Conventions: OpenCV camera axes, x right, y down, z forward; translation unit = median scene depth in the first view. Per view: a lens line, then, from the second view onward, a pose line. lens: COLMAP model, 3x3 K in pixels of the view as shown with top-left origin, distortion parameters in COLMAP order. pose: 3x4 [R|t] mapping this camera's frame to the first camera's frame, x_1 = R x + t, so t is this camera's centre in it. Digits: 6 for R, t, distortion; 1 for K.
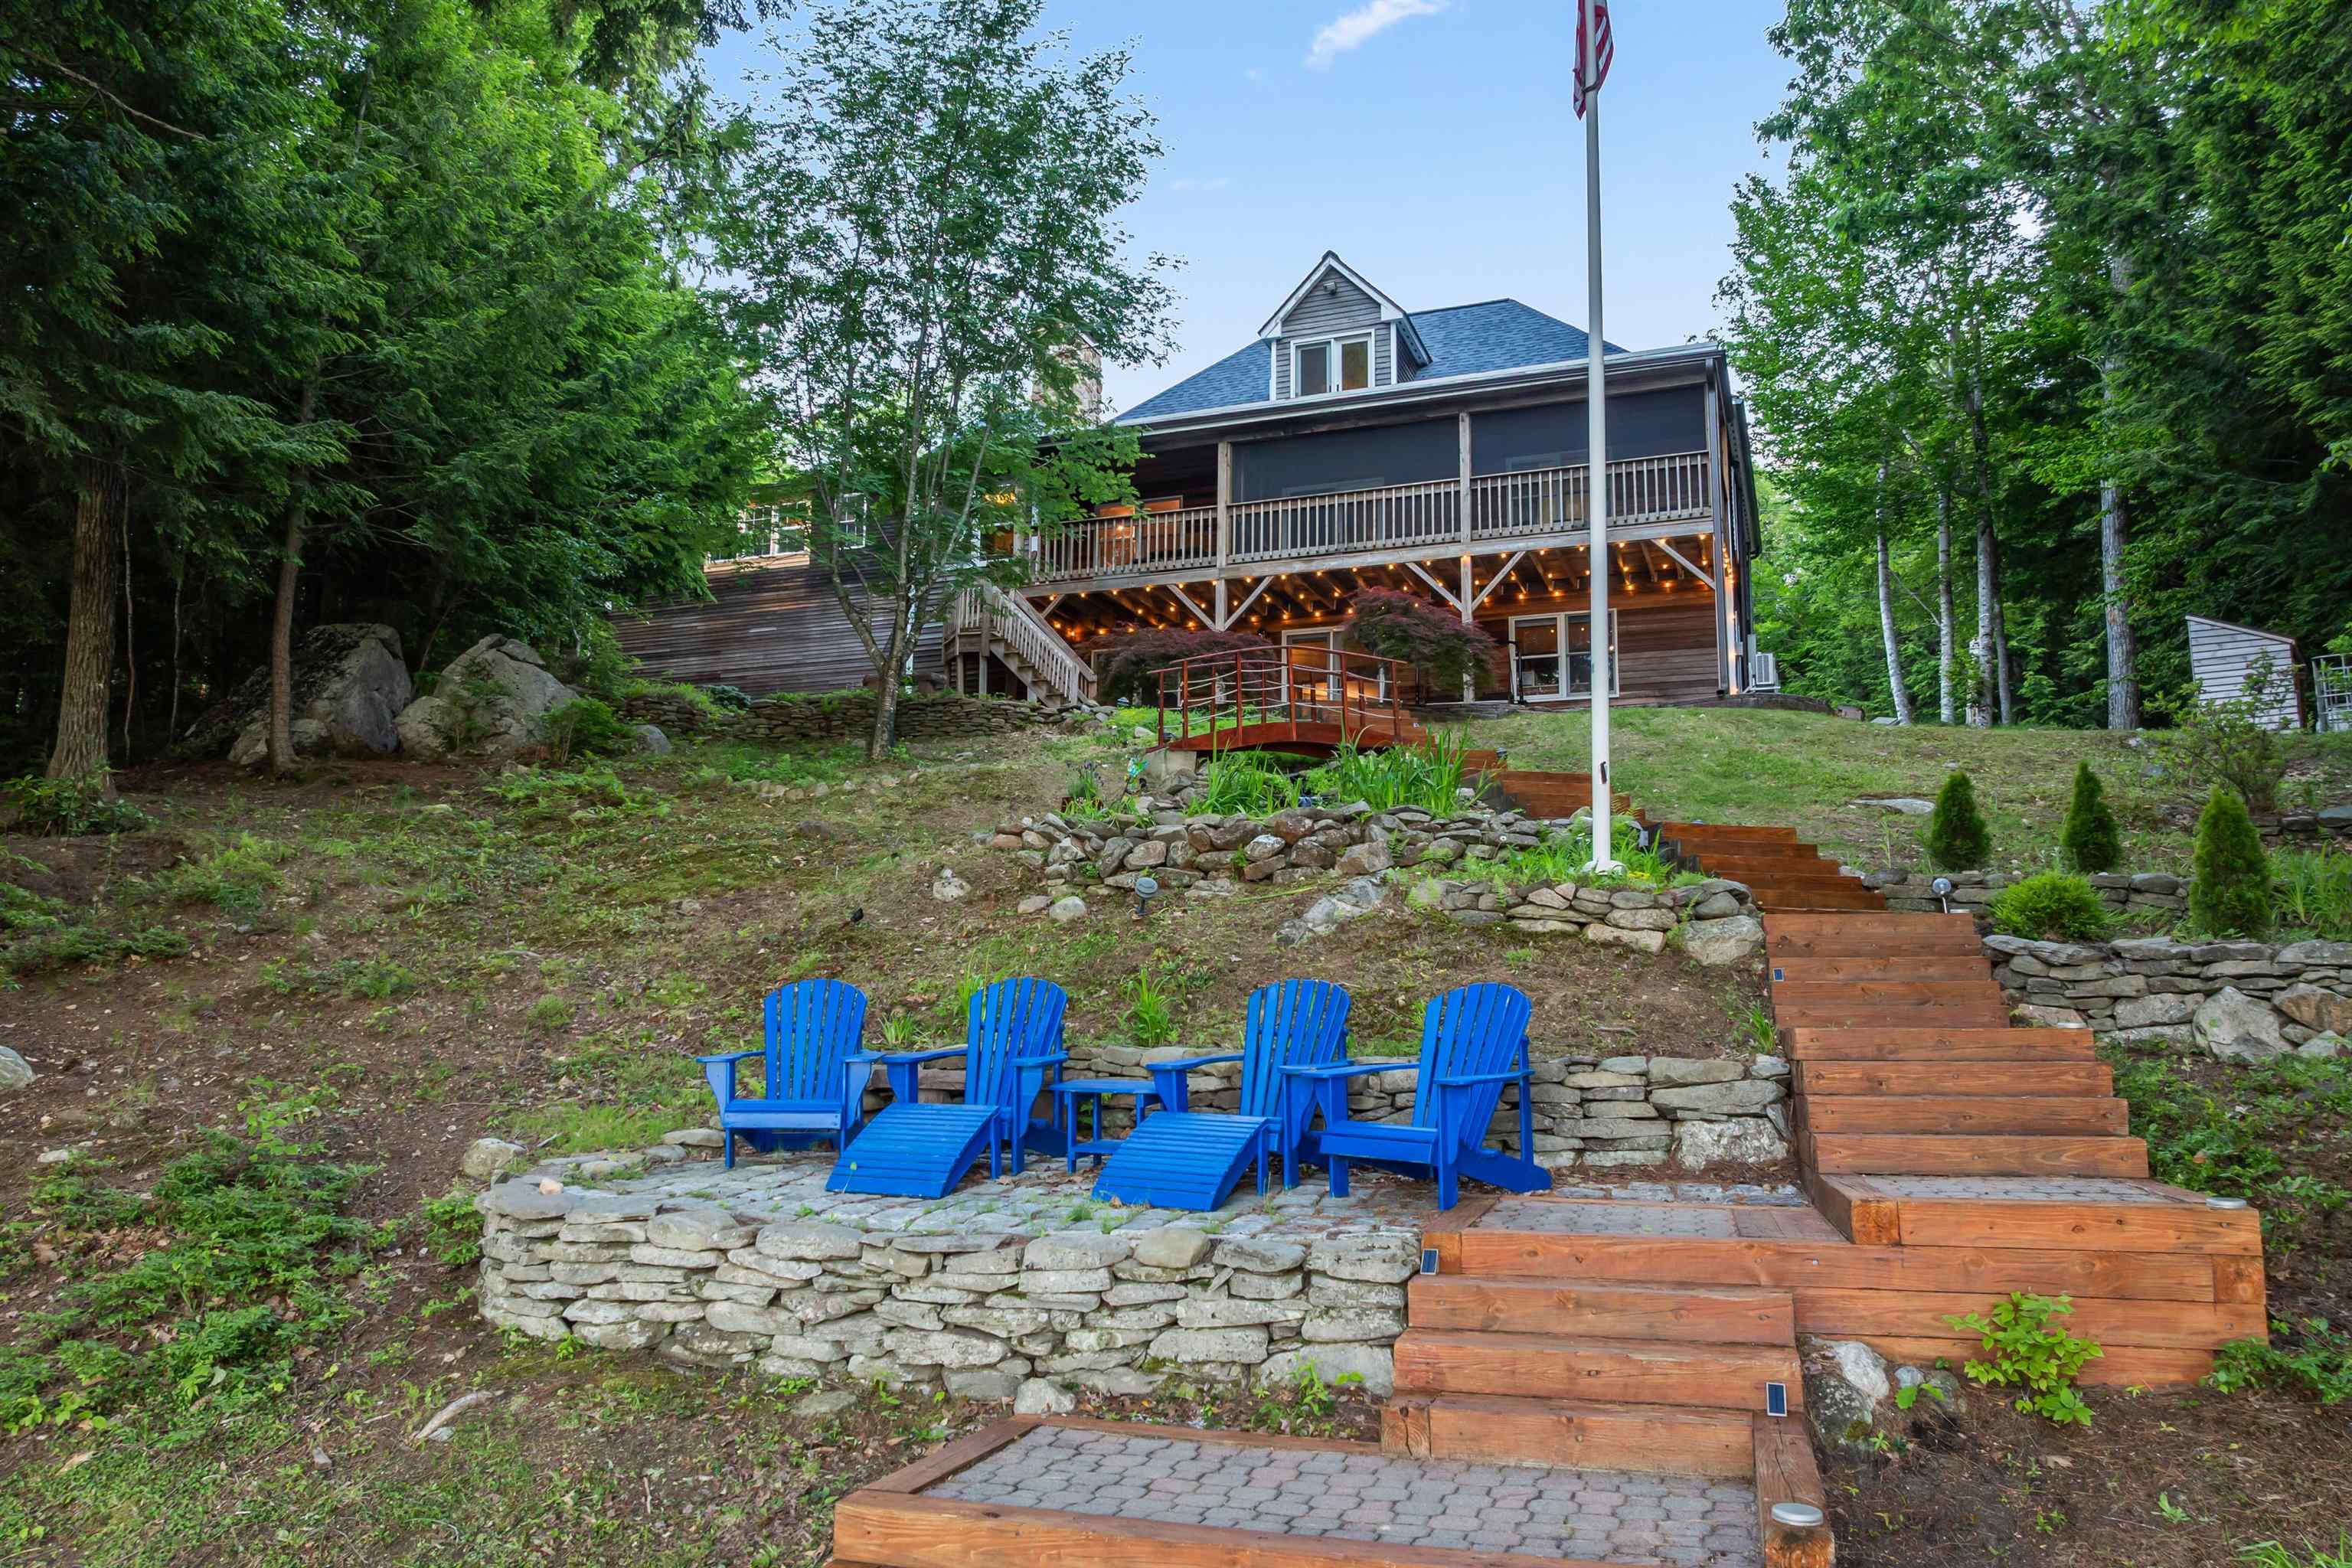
lens RADIAL K [[1643.0, 0, 1180.1], [0, 1643.0, 784.2], [0, 0, 1]] dist [-0.041148, 0.008494]
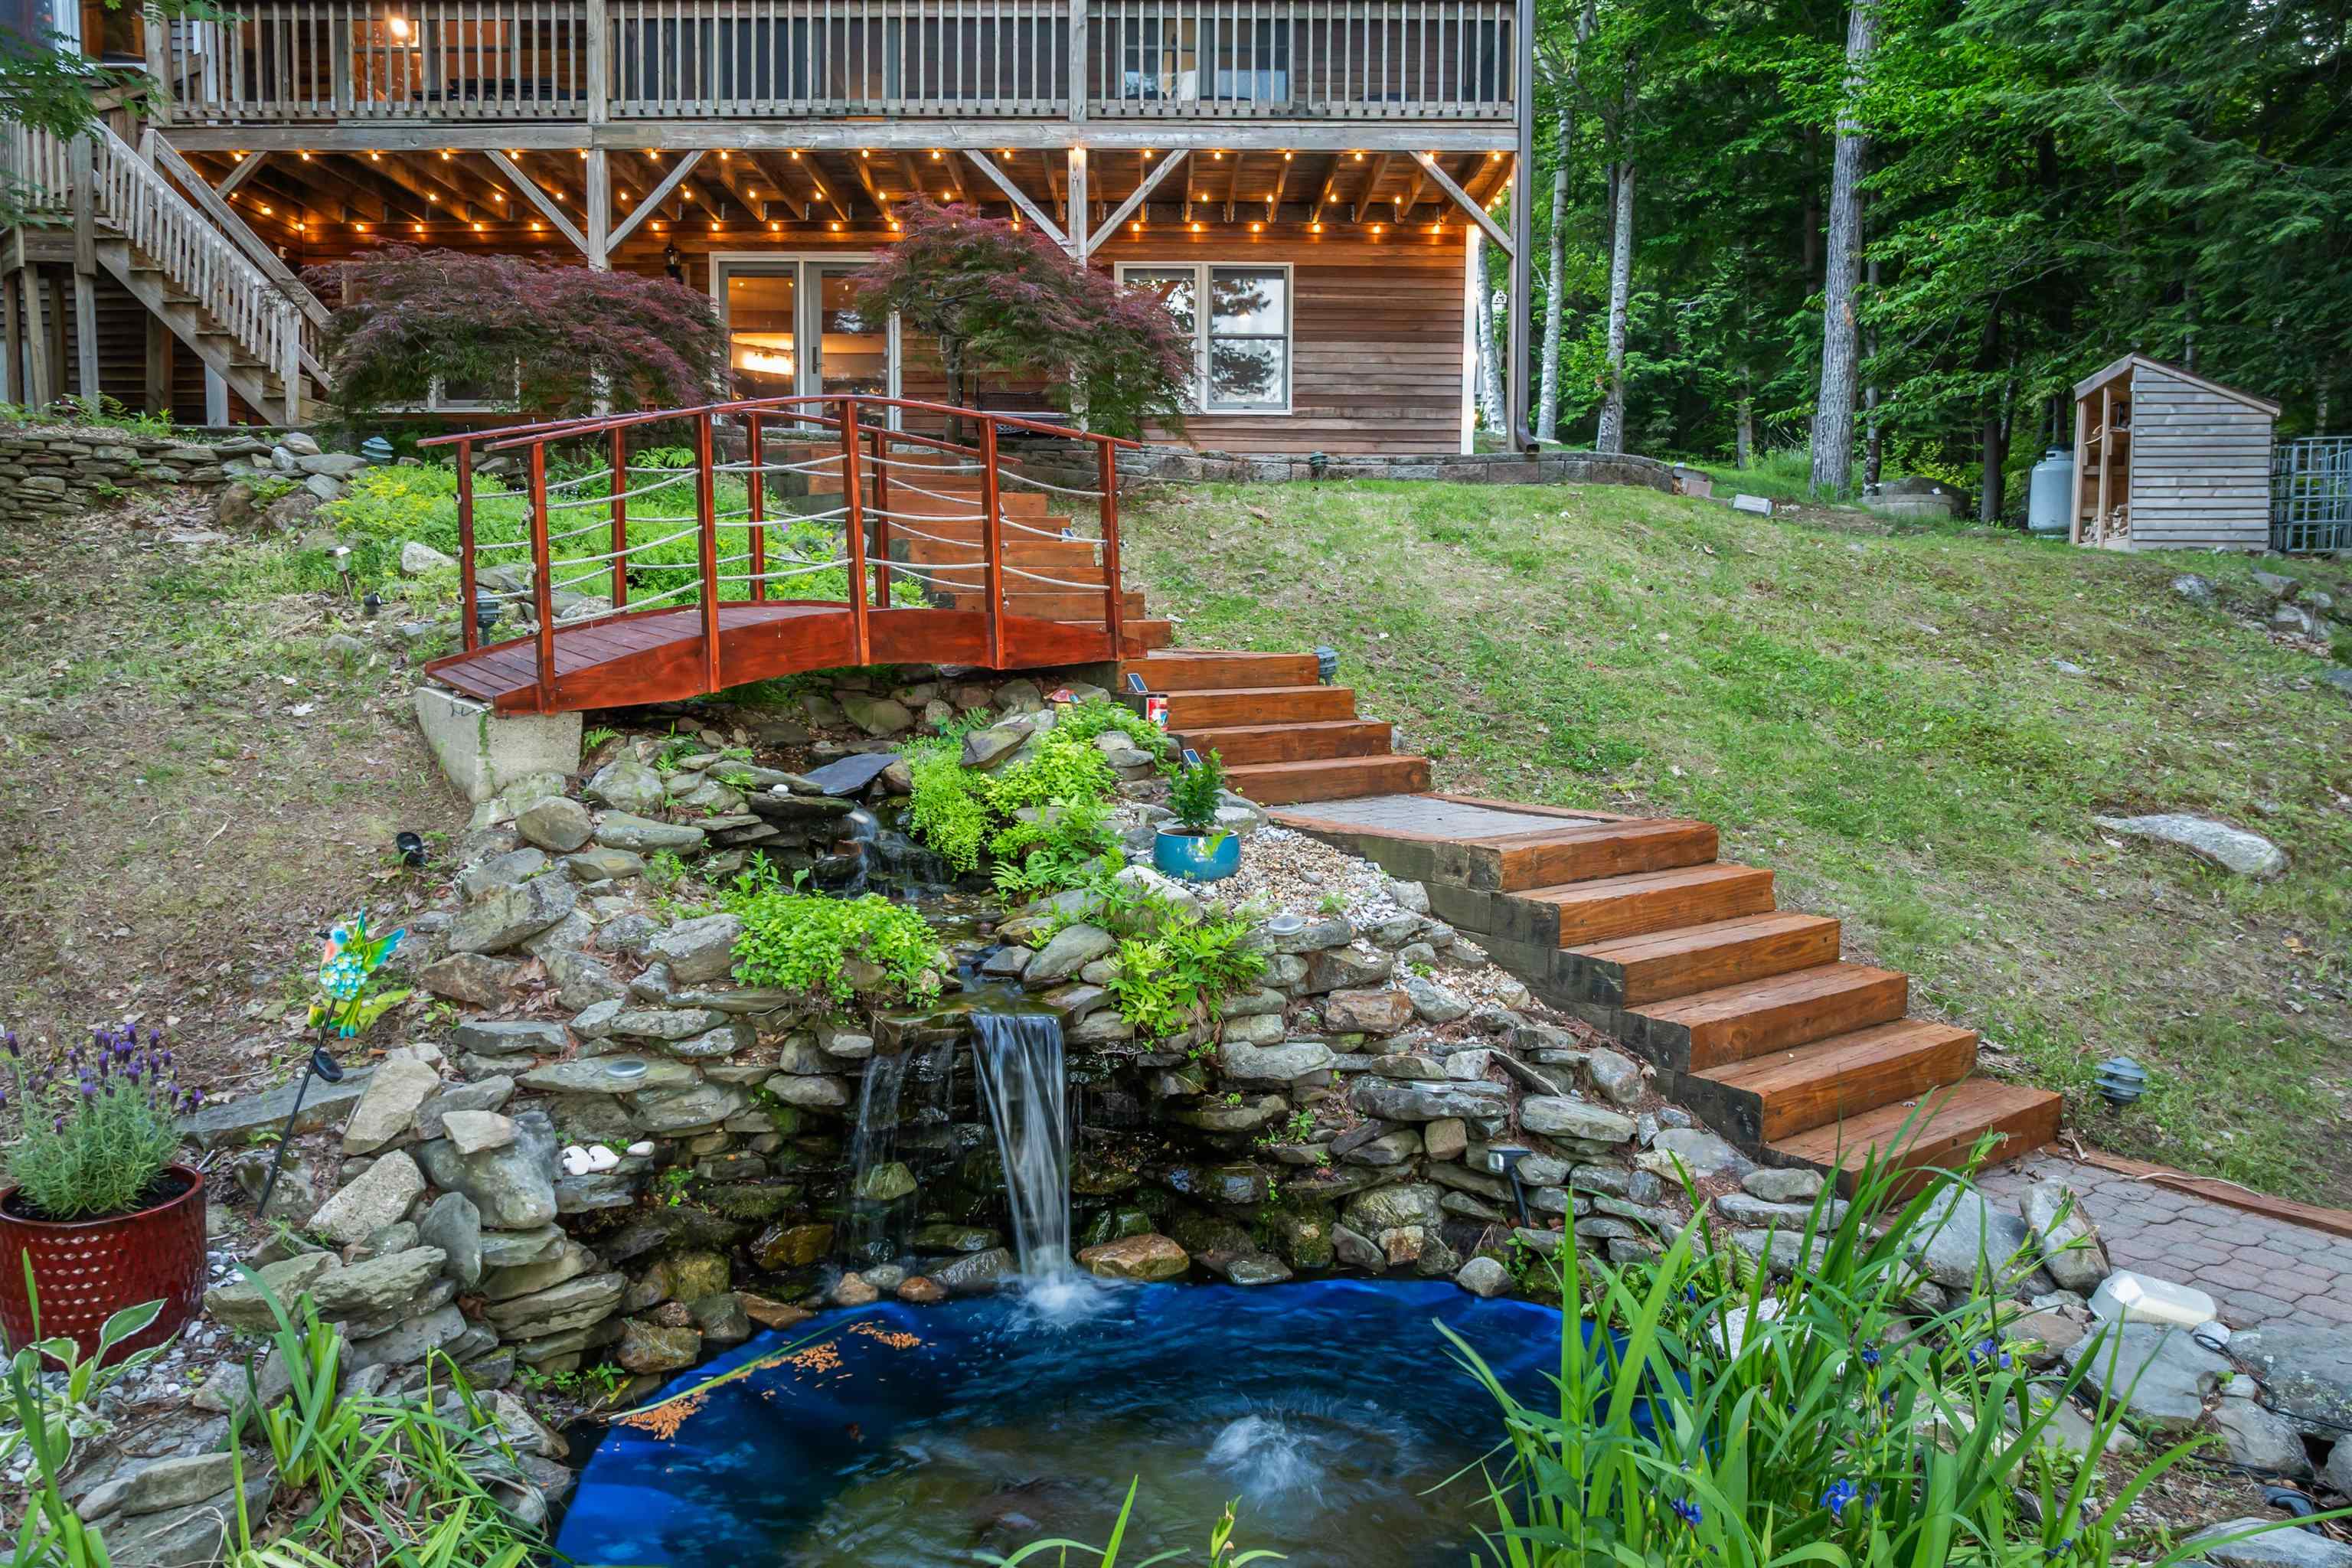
lens RADIAL K [[1643.0, 0, 1171.3], [0, 1643.0, 780.1], [0, 0, 1]] dist [-0.041148, 0.008494]
pose [[0.931211, -0.038455, 0.362446, 0.000269], [-0.050332, 0.971324, 0.232371, -0.060764], [-0.360988, -0.234629, 0.902572, 0.435018]]
